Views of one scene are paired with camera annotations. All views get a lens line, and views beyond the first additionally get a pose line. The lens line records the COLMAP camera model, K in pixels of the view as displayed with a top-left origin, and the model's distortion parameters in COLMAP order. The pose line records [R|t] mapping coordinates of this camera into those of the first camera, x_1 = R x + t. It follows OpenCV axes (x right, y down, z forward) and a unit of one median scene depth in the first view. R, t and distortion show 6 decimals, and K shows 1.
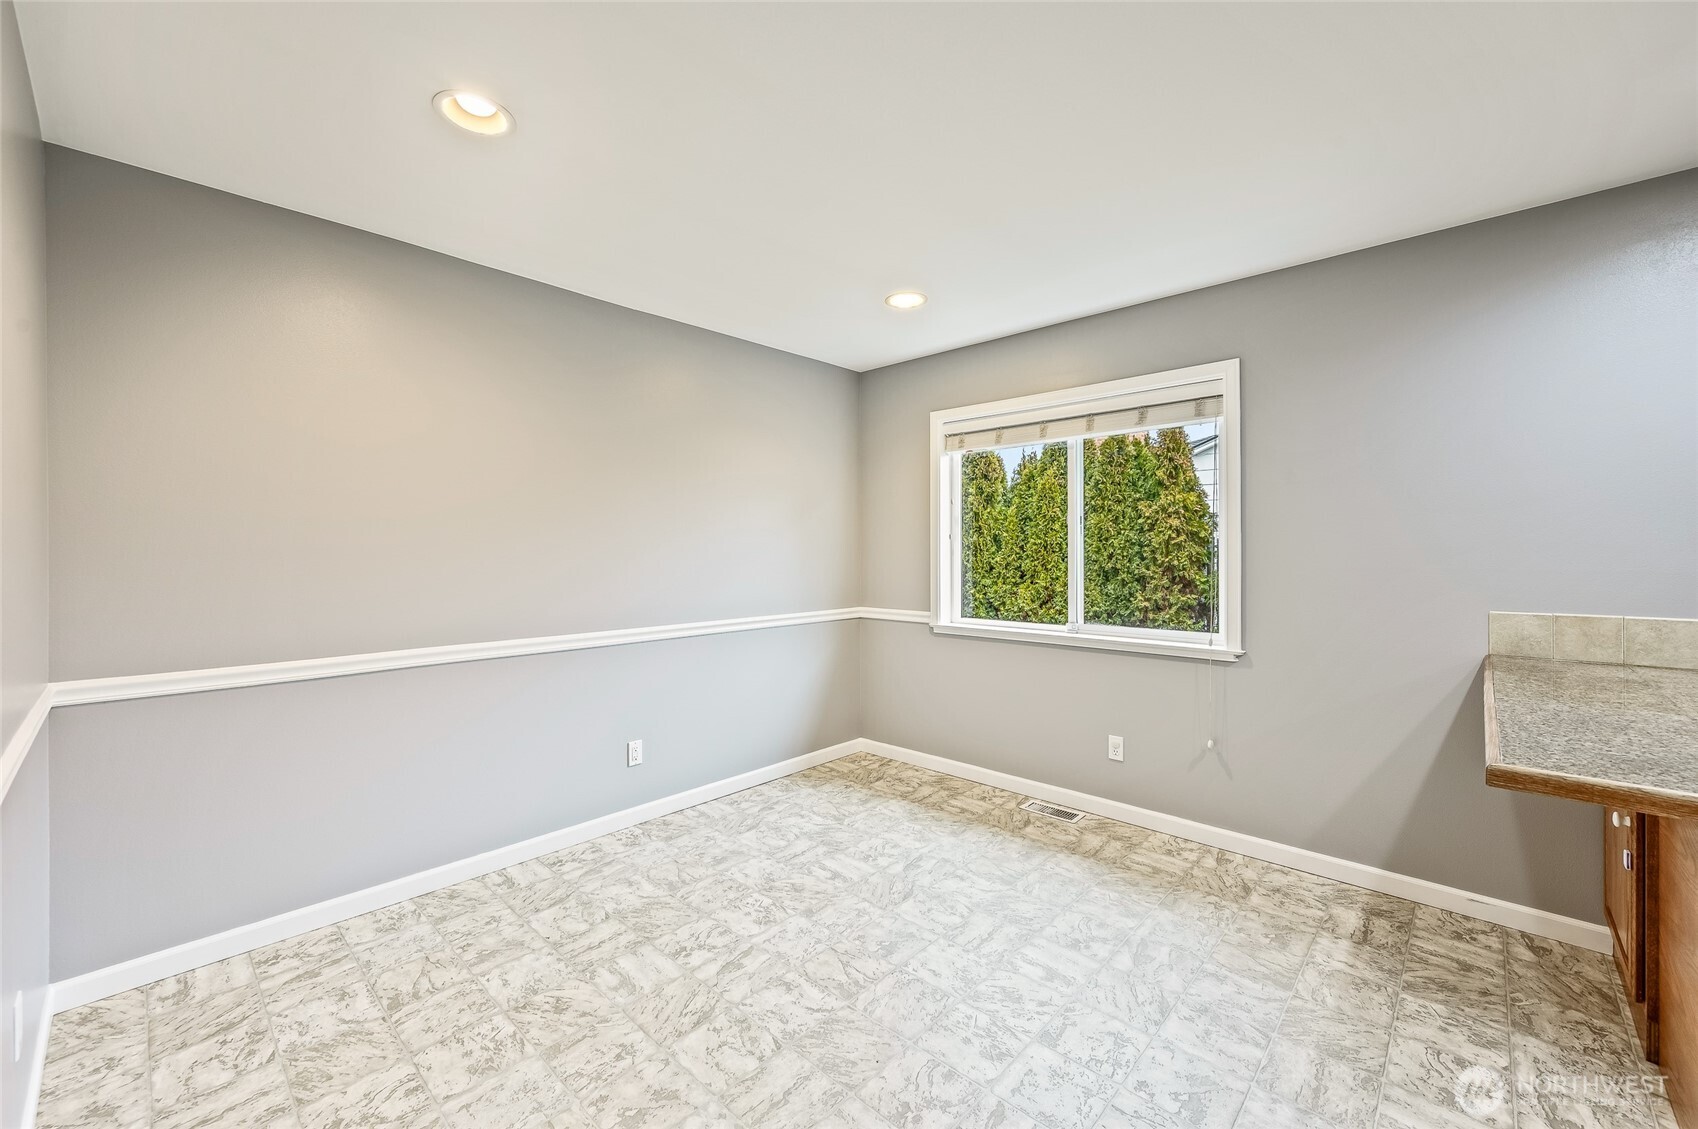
lens RADIAL K [[667.9, 0, 821.1], [0, 667.9, 553.1], [0, 0, 1]] dist [-0.000435, 0.000241]
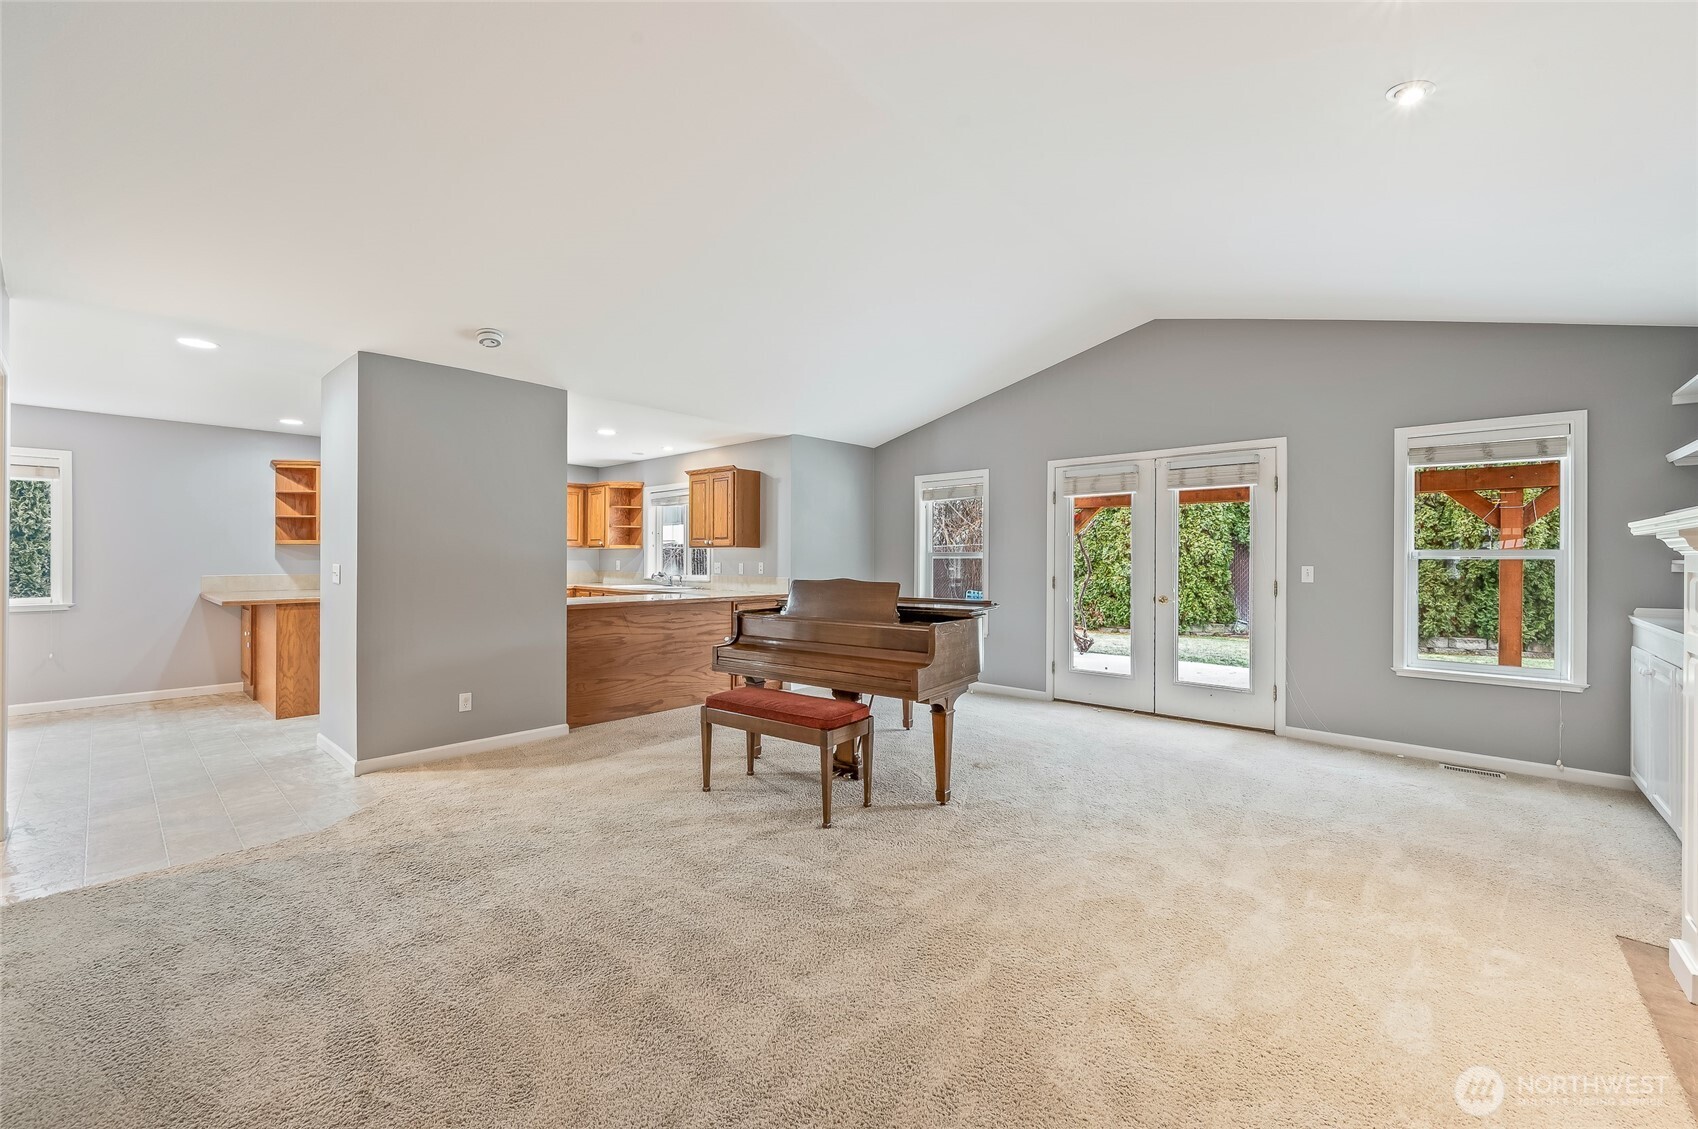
lens RADIAL K [[689.1, 0, 903.3], [0, 689.1, 561.3], [0, 0, 1]] dist [-0.000201, -0.005262]
pose [[-0.072810, -0.002564, 0.997343, -1.915837], [0.002375, 0.999993, 0.002744, 0.032818], [-0.997343, 0.002569, -0.072804, -1.573489]]
